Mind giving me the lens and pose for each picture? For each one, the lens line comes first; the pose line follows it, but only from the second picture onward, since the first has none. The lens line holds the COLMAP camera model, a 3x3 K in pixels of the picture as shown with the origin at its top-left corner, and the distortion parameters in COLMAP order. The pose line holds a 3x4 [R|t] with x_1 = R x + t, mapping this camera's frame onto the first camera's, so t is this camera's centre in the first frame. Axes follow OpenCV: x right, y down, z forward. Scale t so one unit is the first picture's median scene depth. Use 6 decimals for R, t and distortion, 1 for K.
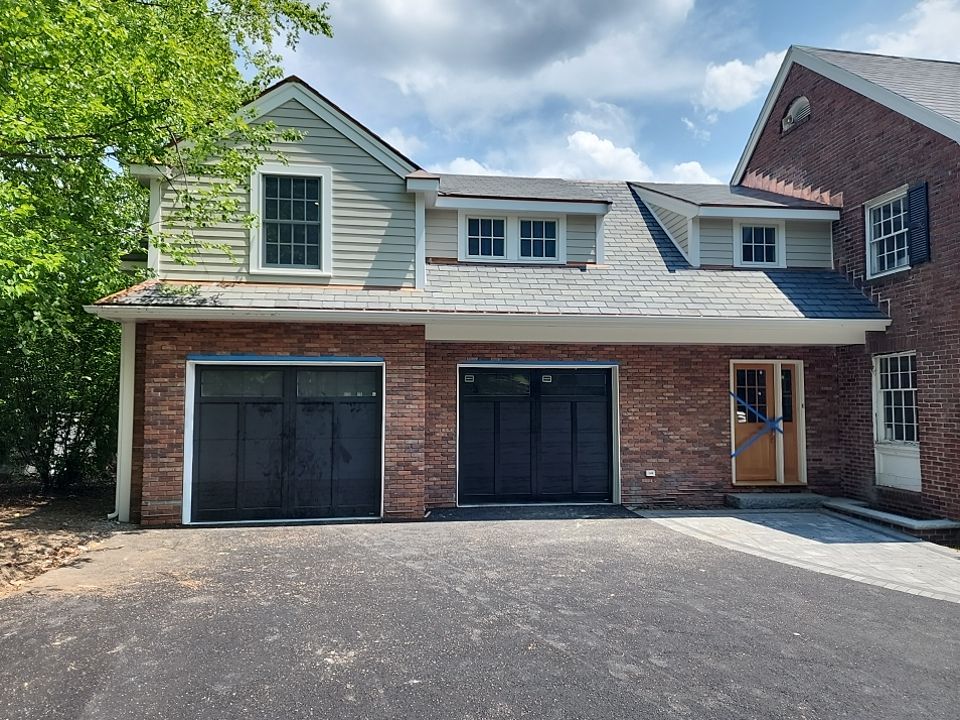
lens RADIAL K [[654.2, 0, 486.0], [0, 654.2, 357.7], [0, 0, 1]] dist [0.061144, -0.047945]
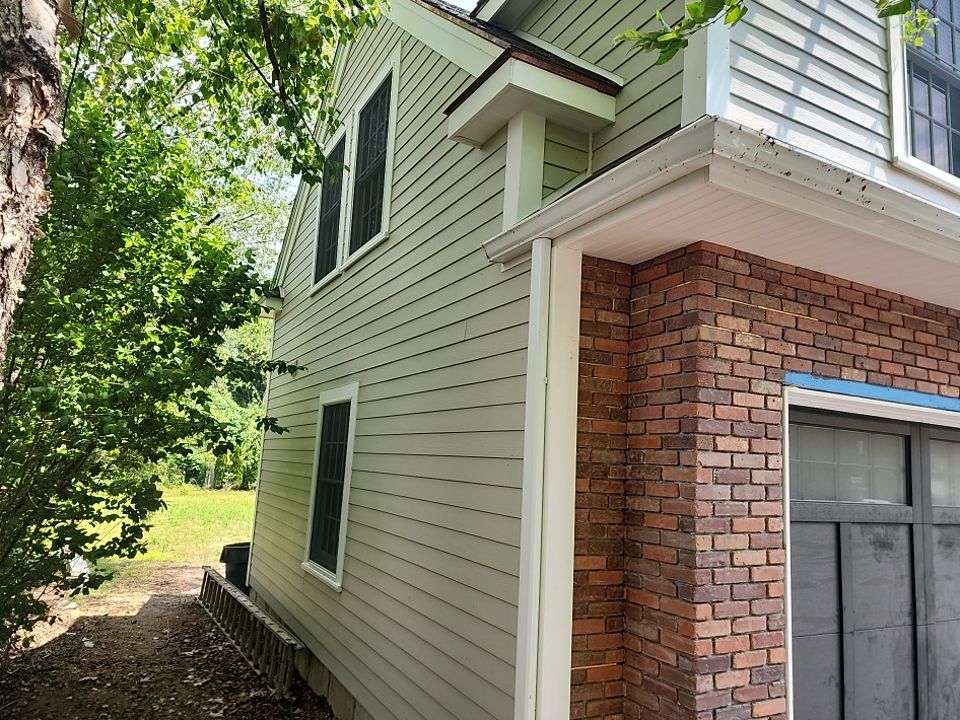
lens RADIAL K [[654.2, 0, 481.6], [0, 654.2, 357.3], [0, 0, 1]] dist [0.061144, -0.047945]
pose [[0.934233, 0.104494, 0.341014, -0.661607], [-0.072046, 0.991699, -0.106502, 0.032632], [-0.349312, 0.074929, 0.934006, 0.715224]]
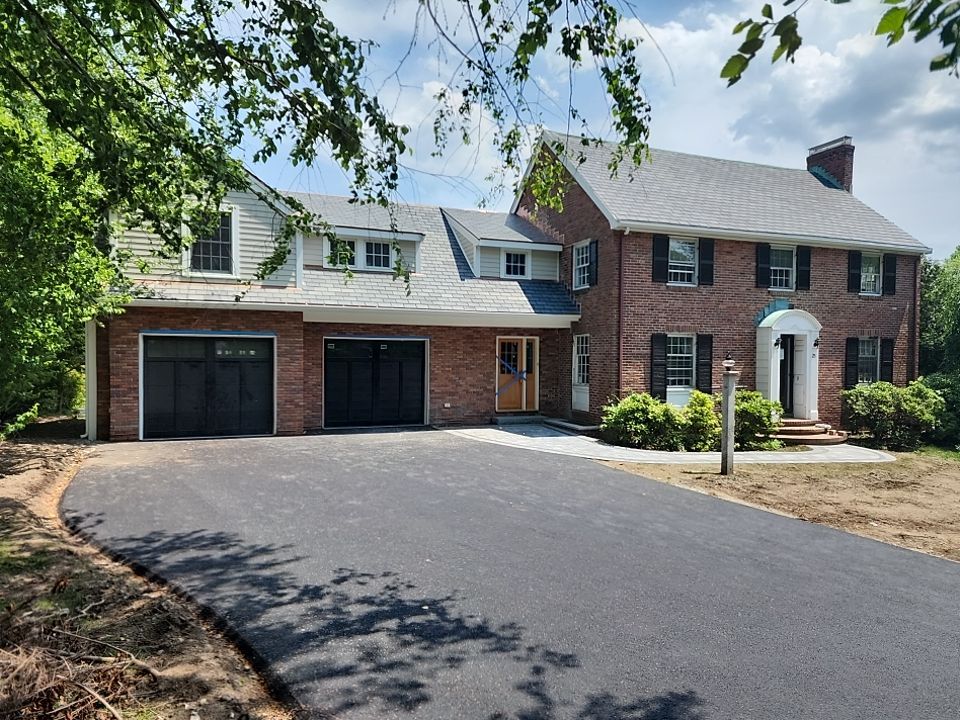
lens RADIAL K [[654.2, 0, 483.0], [0, 654.2, 368.8], [0, 0, 1]] dist [0.061144, -0.047945]
pose [[0.975704, 0.000090, 0.219091, -0.017784], [-0.016896, 0.997053, 0.074837, -0.038680], [-0.218438, -0.076721, 0.972830, -0.612979]]
